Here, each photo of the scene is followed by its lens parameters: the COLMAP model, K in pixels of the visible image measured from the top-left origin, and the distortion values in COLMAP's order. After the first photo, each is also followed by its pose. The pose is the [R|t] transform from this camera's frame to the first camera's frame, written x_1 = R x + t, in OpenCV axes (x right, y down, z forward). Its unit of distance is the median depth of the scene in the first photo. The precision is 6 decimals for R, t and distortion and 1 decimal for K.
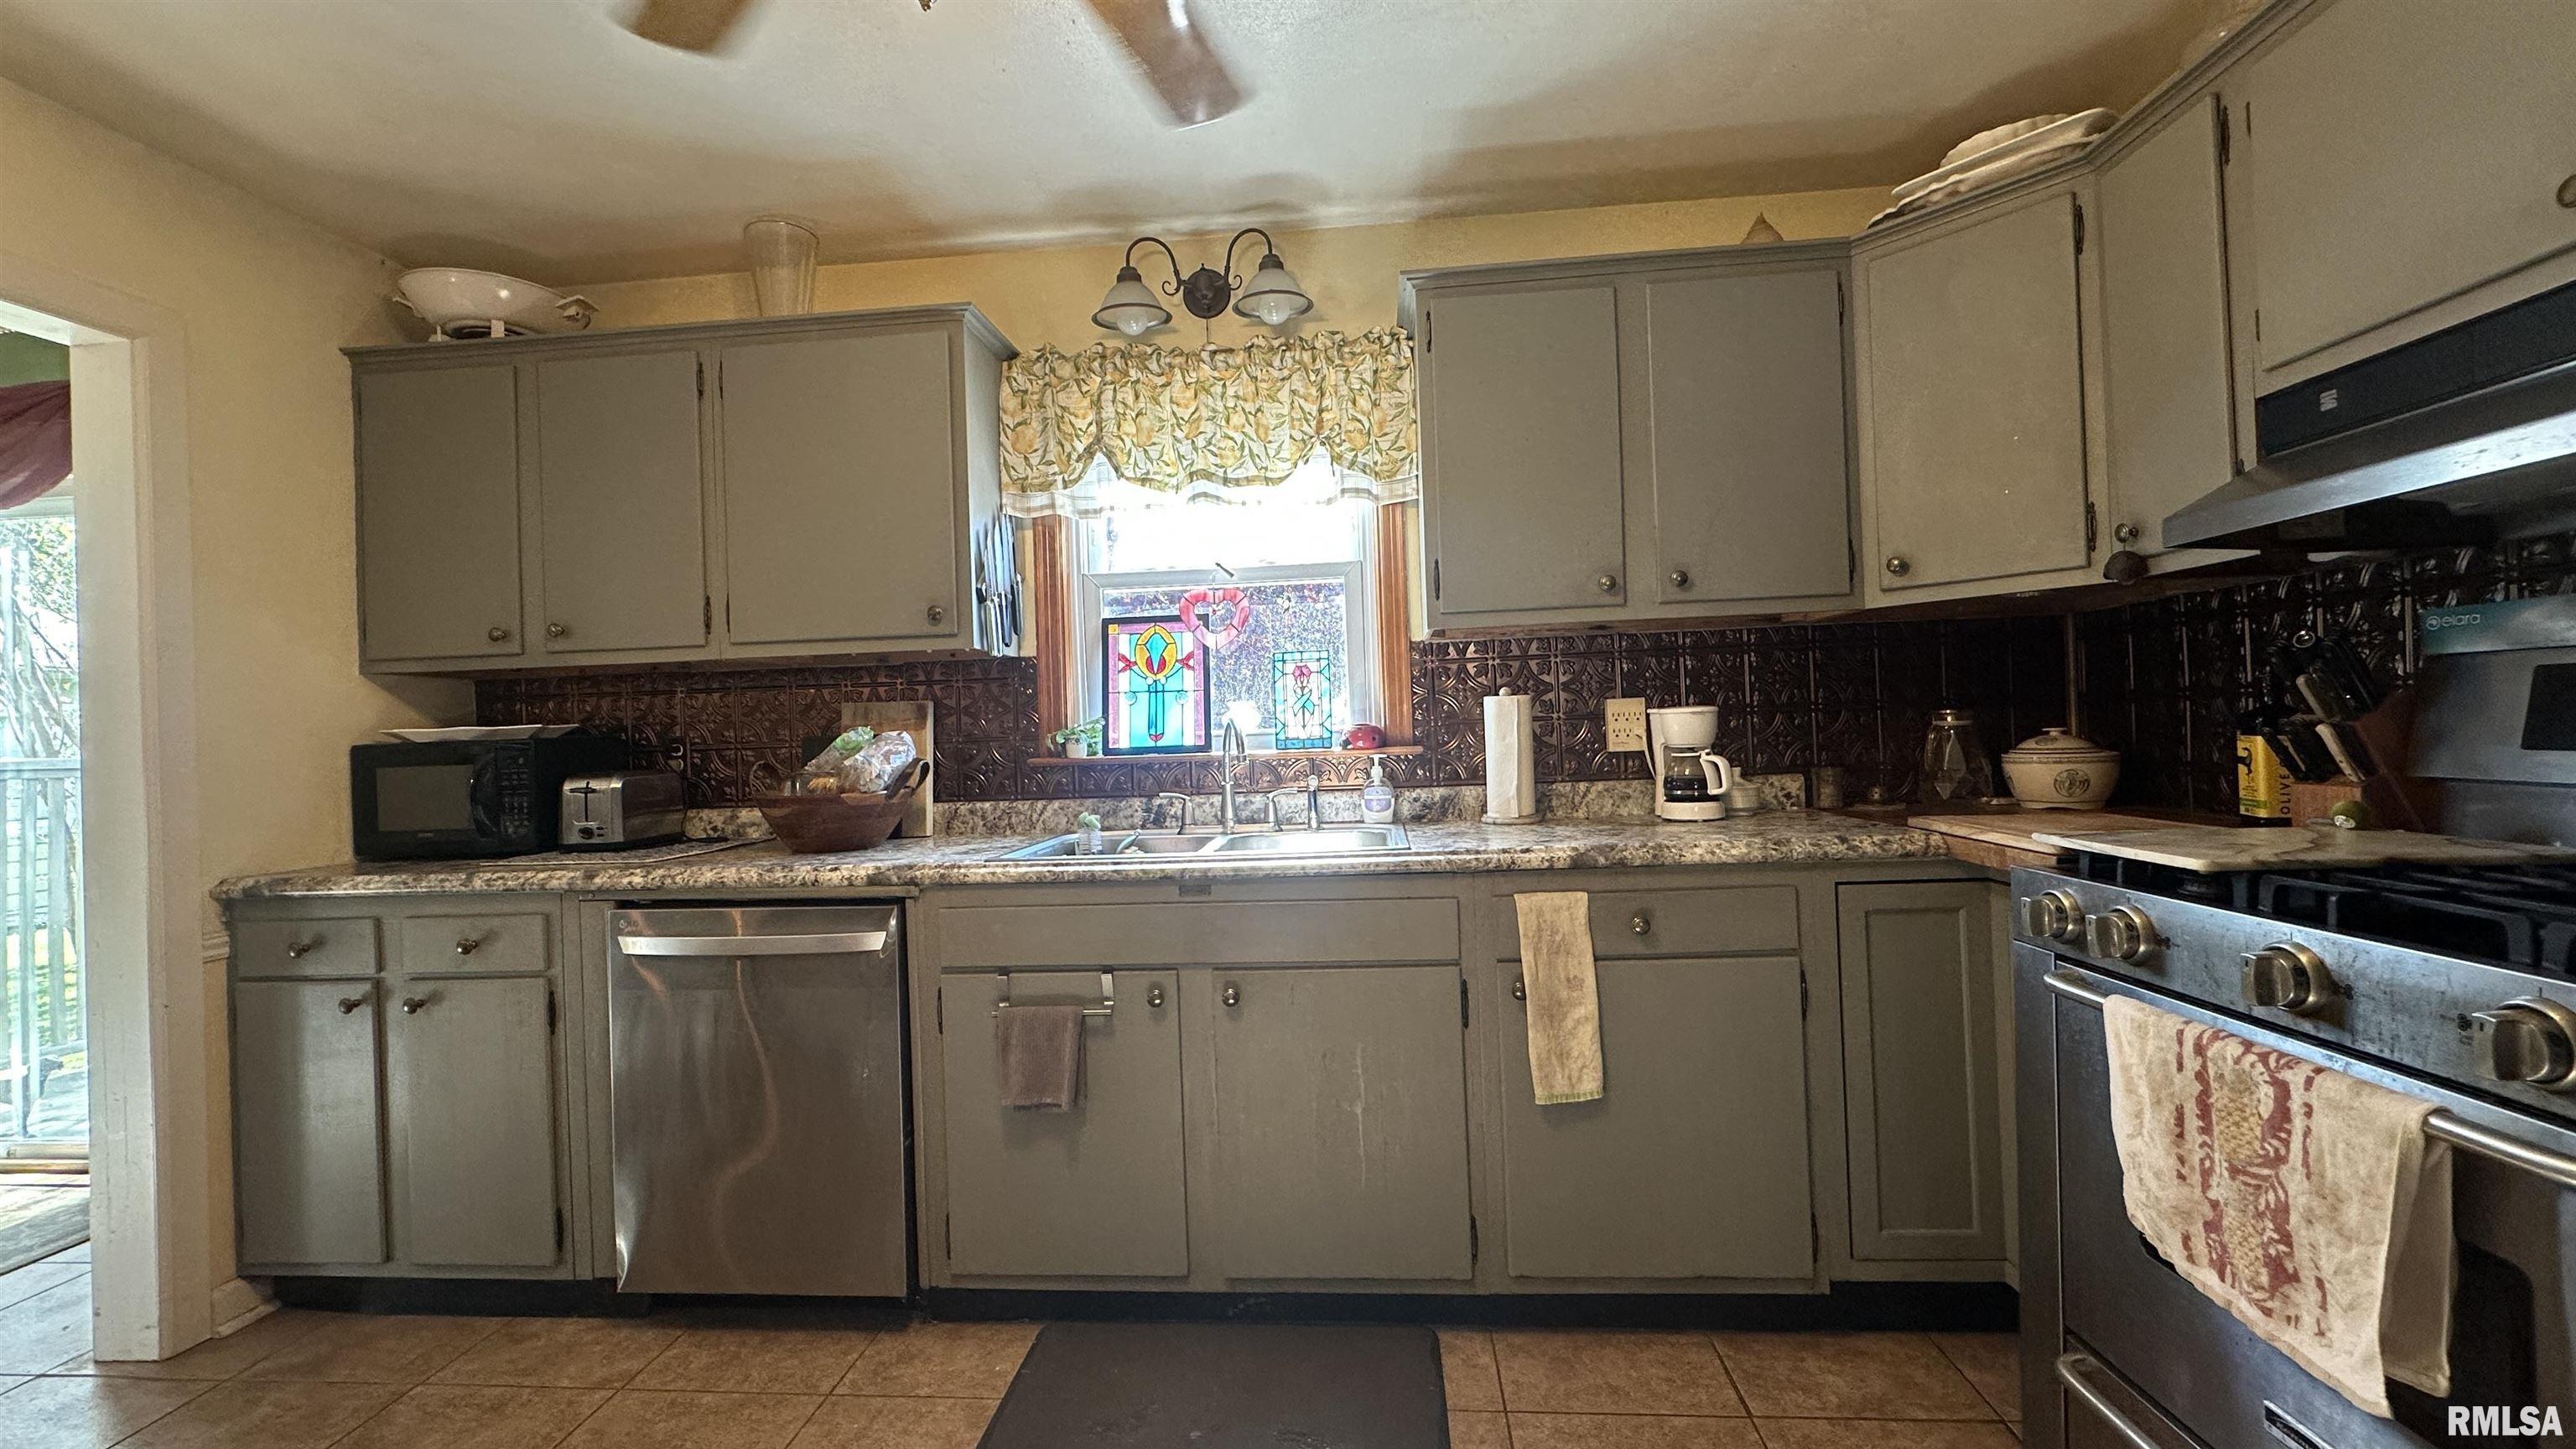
lens RADIAL K [[1025.5, 0, 1282.7], [0, 1025.5, 722.3], [0, 0, 1]] dist [-0.002366, 0.001050]
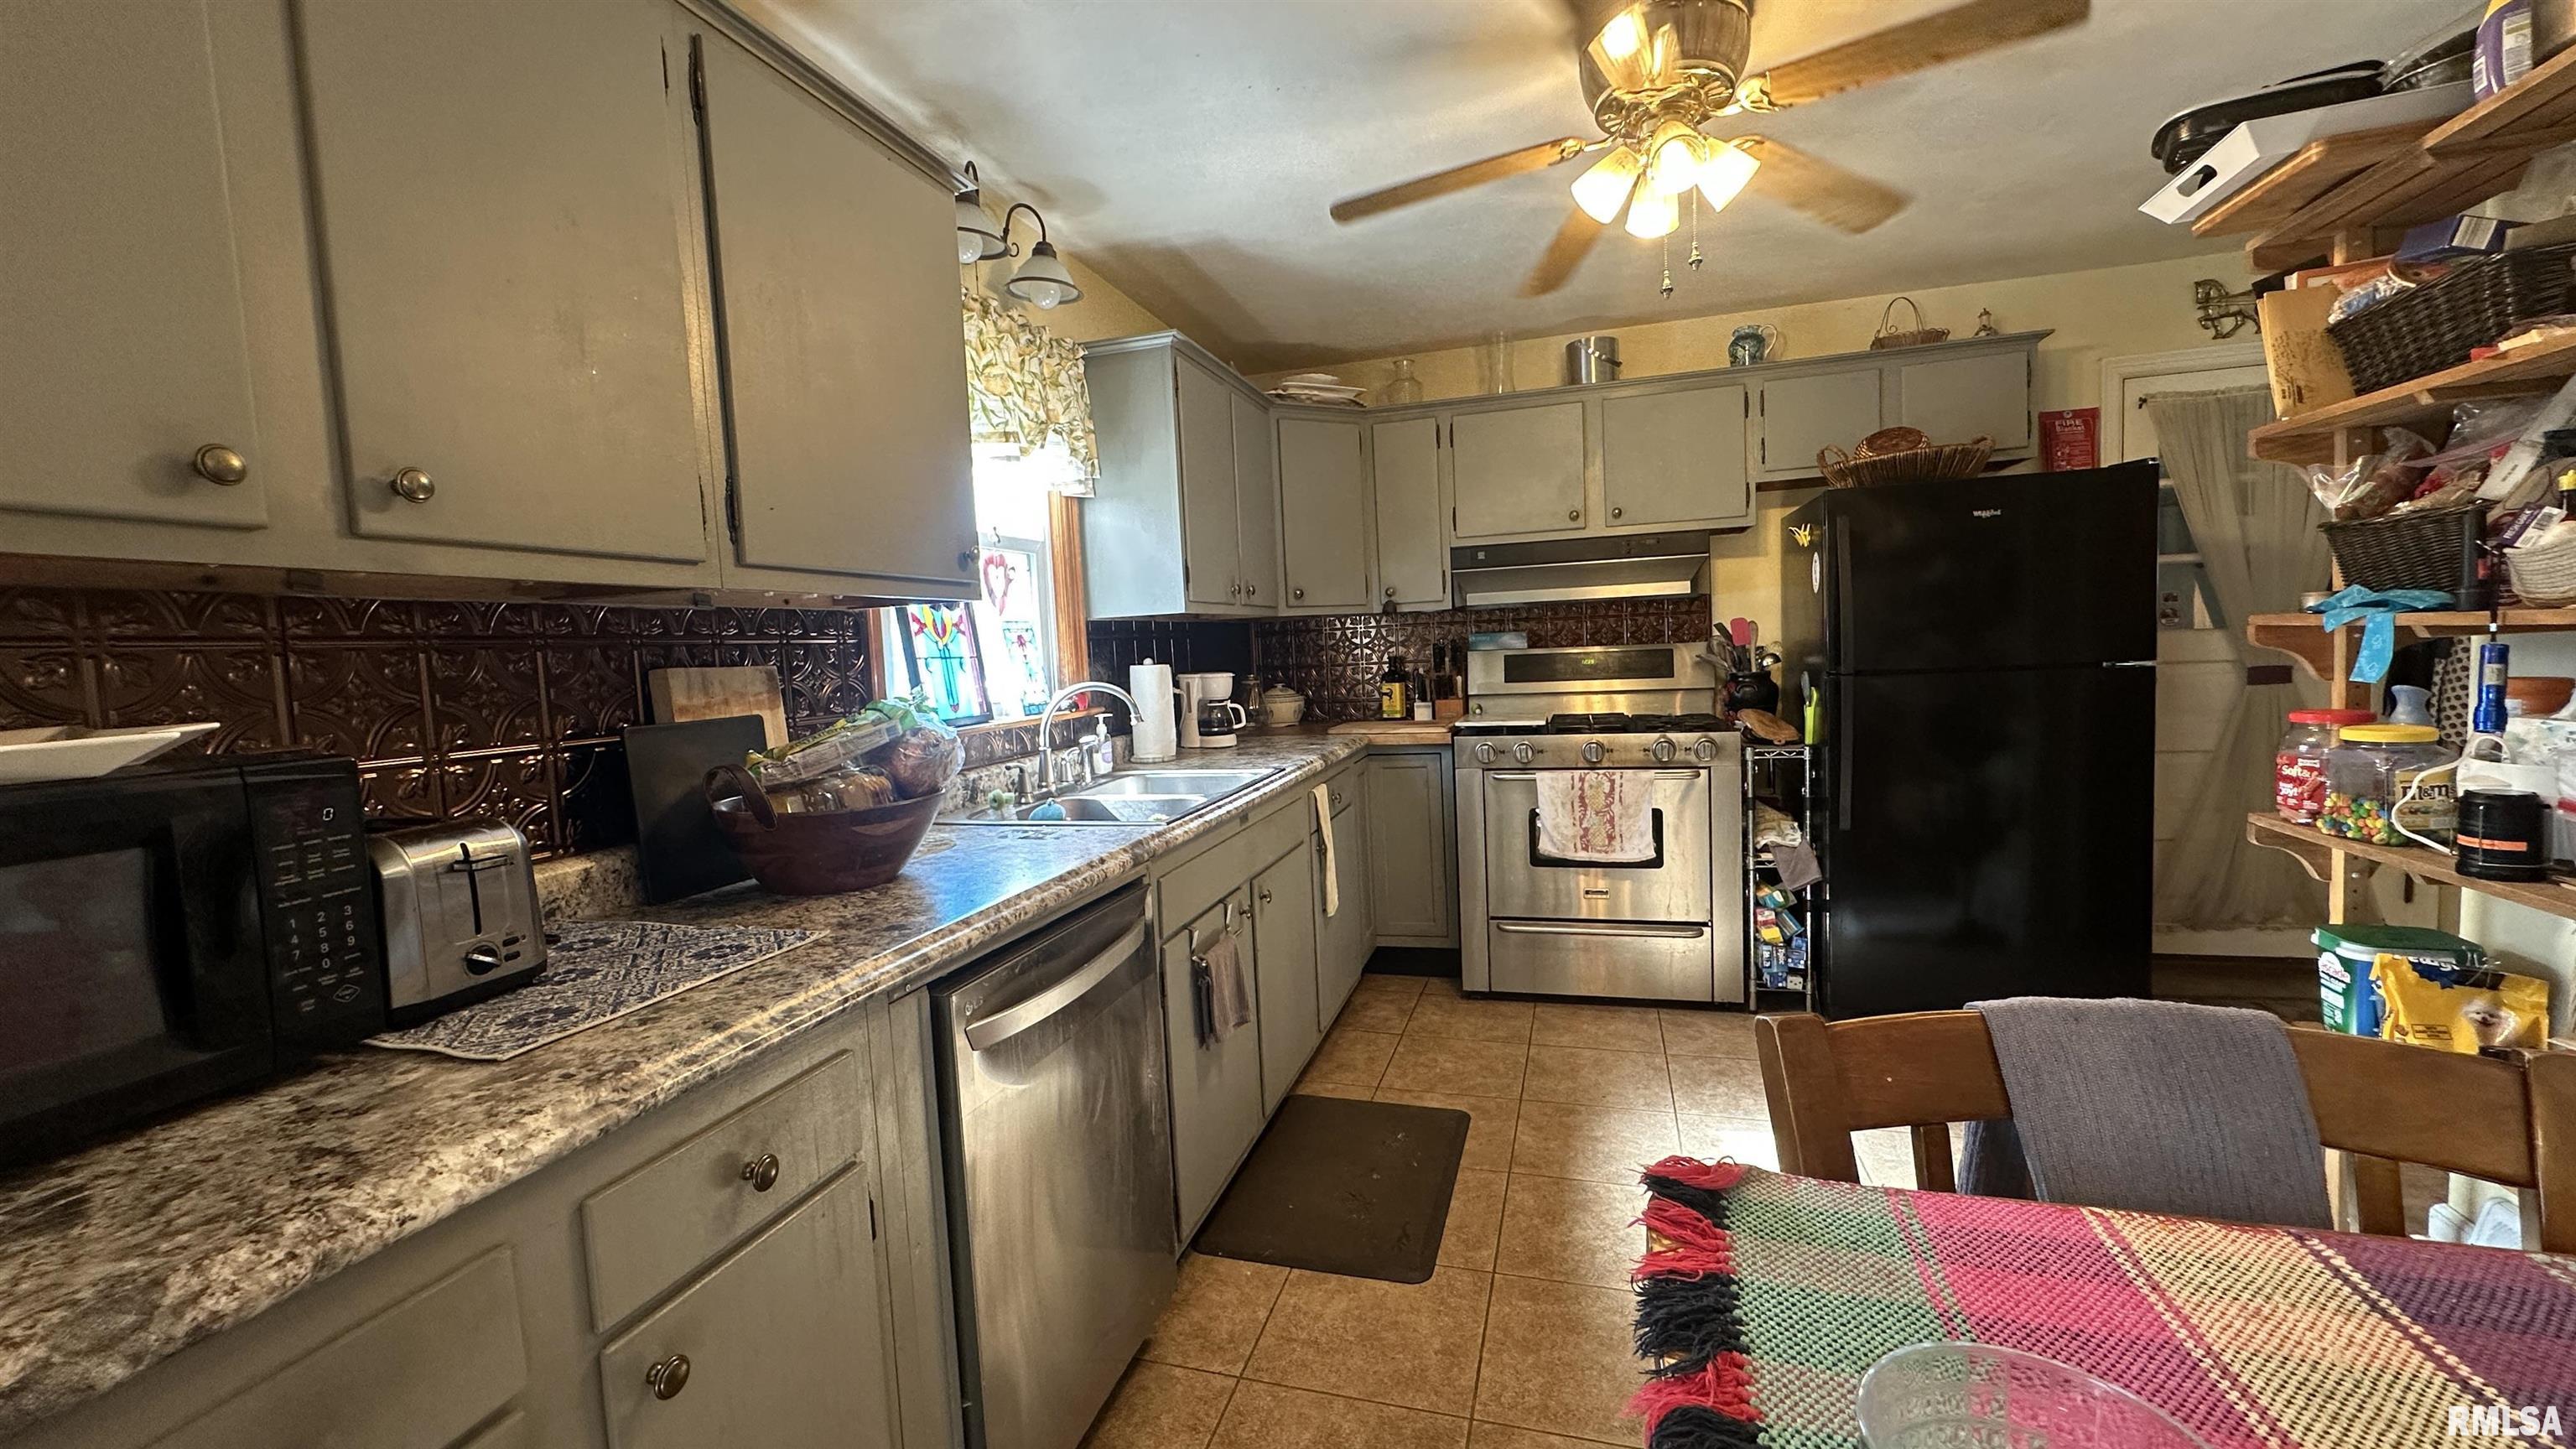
lens RADIAL K [[1025.5, 0, 1285.2], [0, 1025.5, 721.2], [0, 0, 1]] dist [-0.002366, 0.001050]
pose [[0.201547, -0.045120, 0.978439, -1.172712], [0.031091, 0.998730, 0.039652, -0.000549], [-0.978985, 0.022429, 0.202694, 0.647300]]
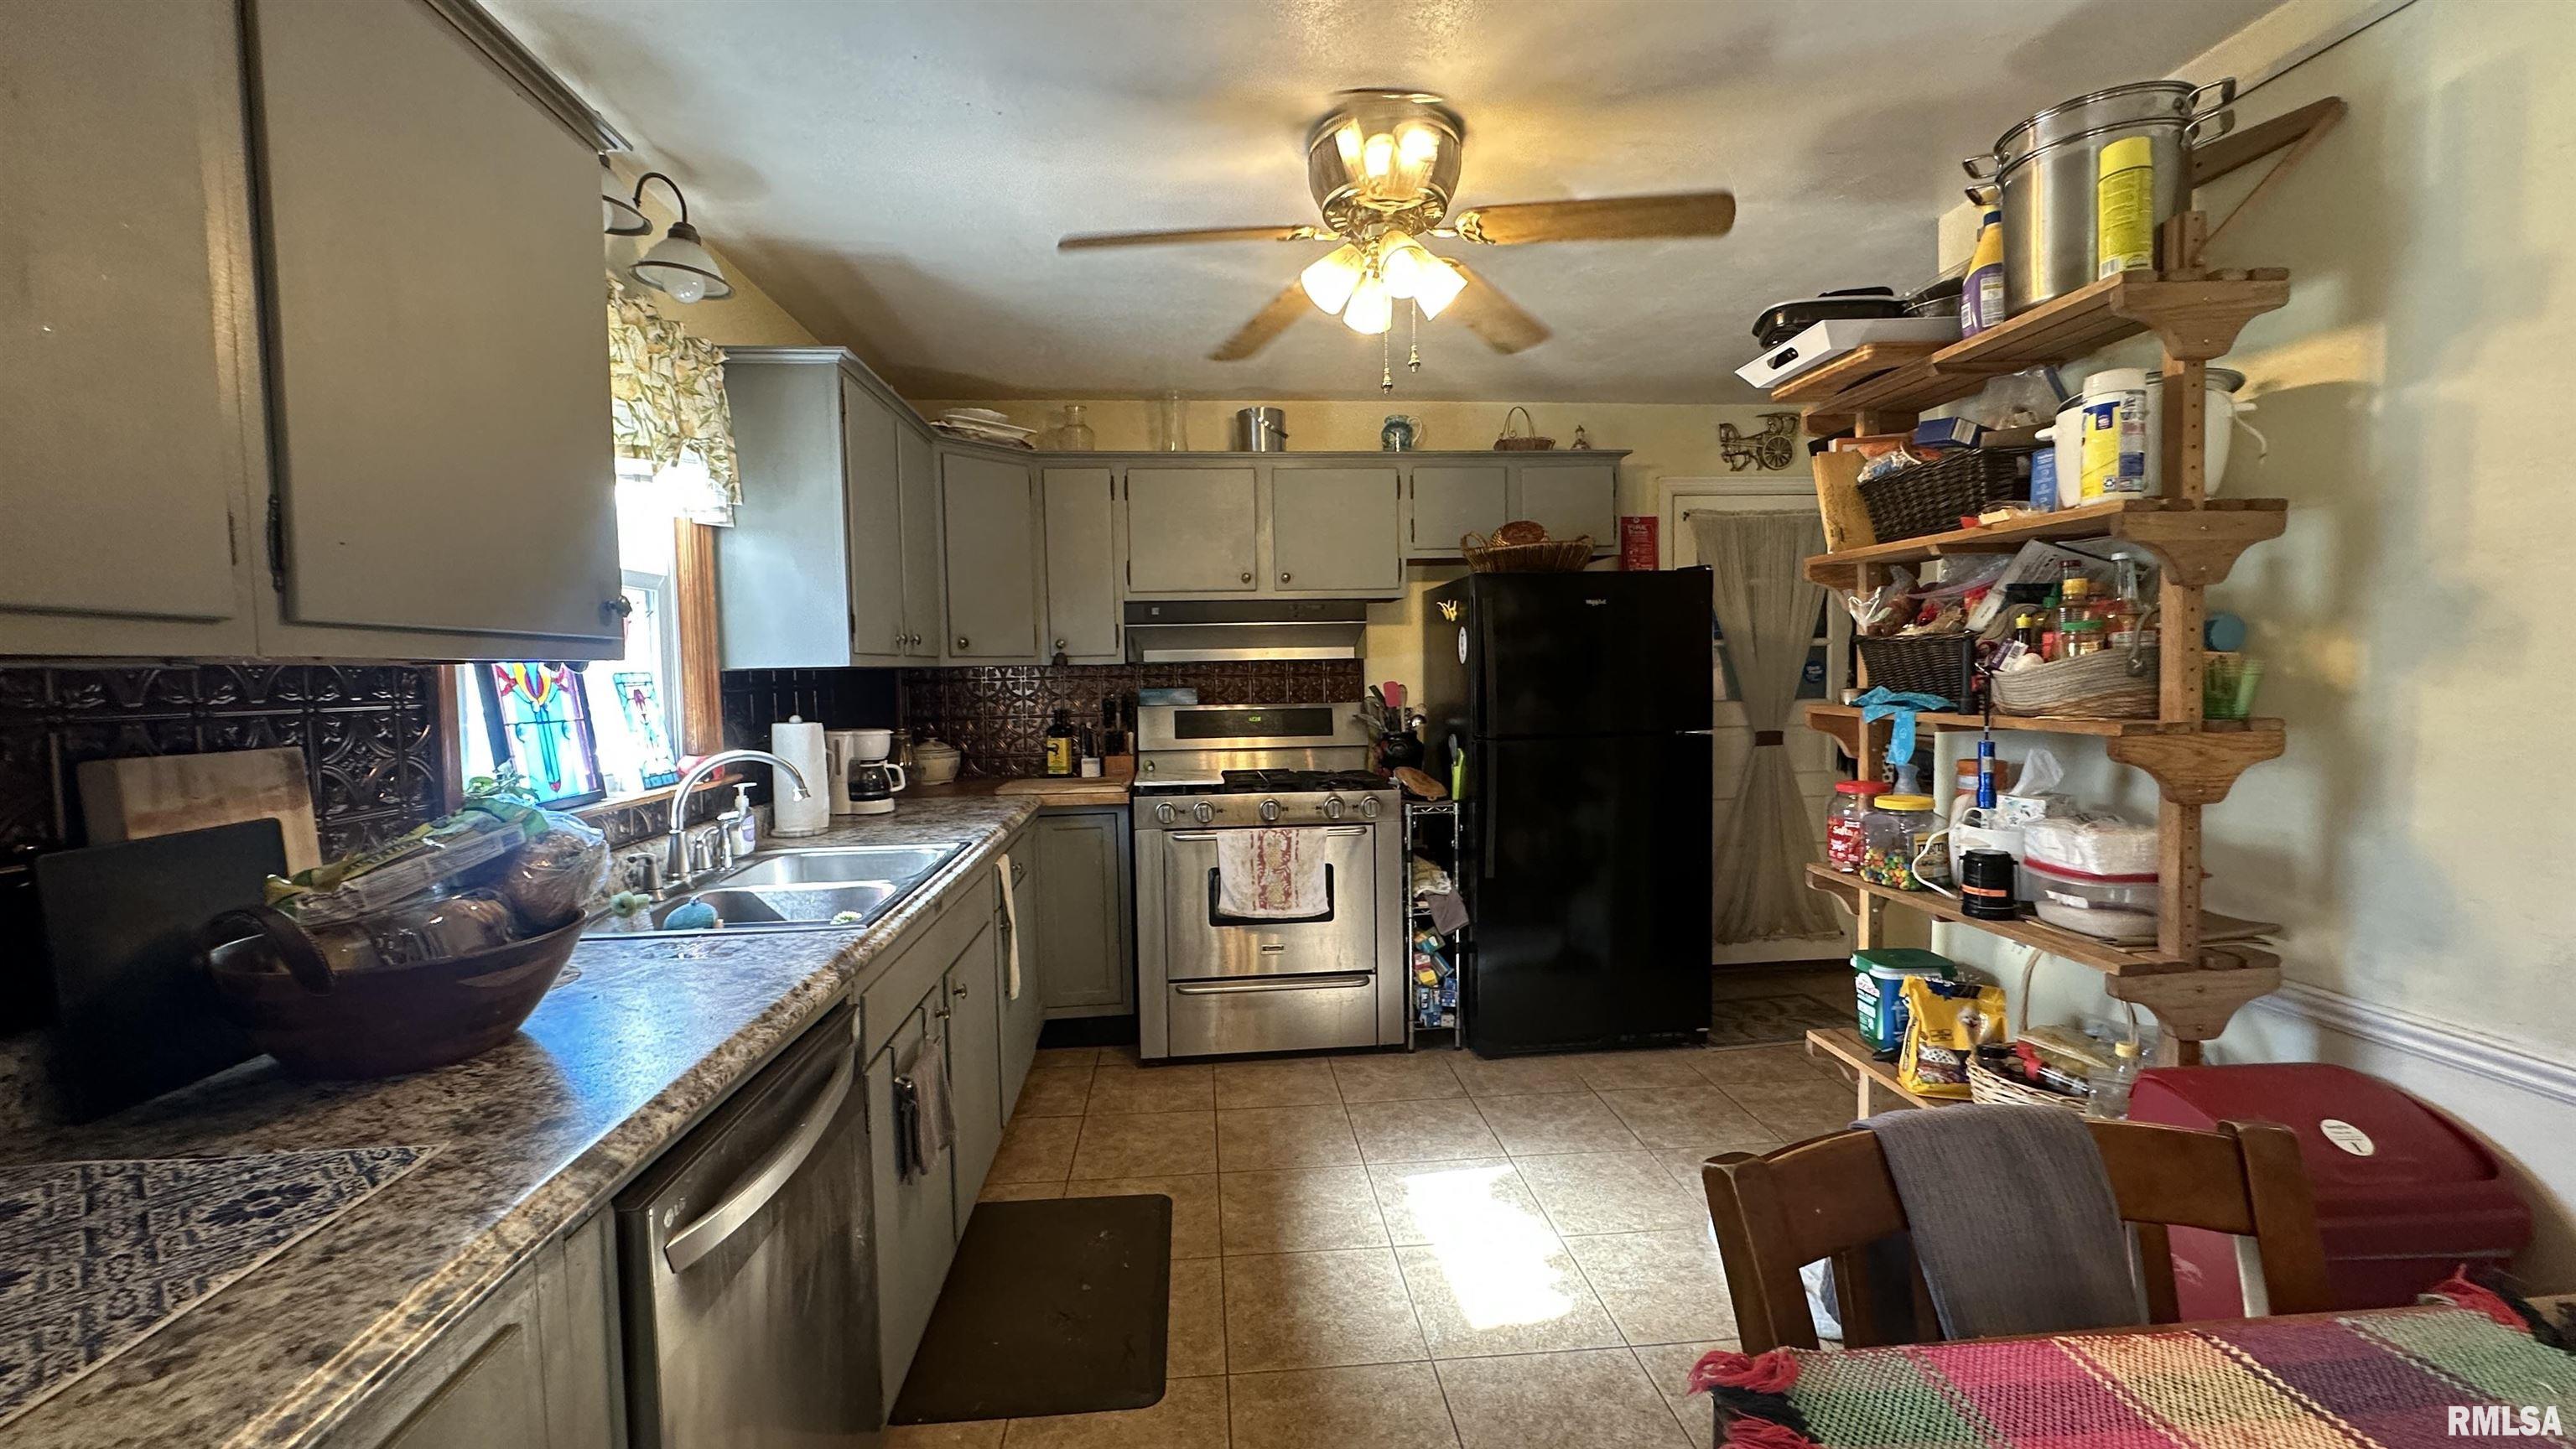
lens RADIAL K [[1025.5, 0, 1284.5], [0, 1025.5, 721.9], [0, 0, 1]] dist [-0.002366, 0.001050]
pose [[-0.172986, -0.012077, 0.984850, -1.125694], [0.016445, 0.999750, 0.015148, -0.039877], [-0.984787, 0.018817, -0.172744, 0.759834]]
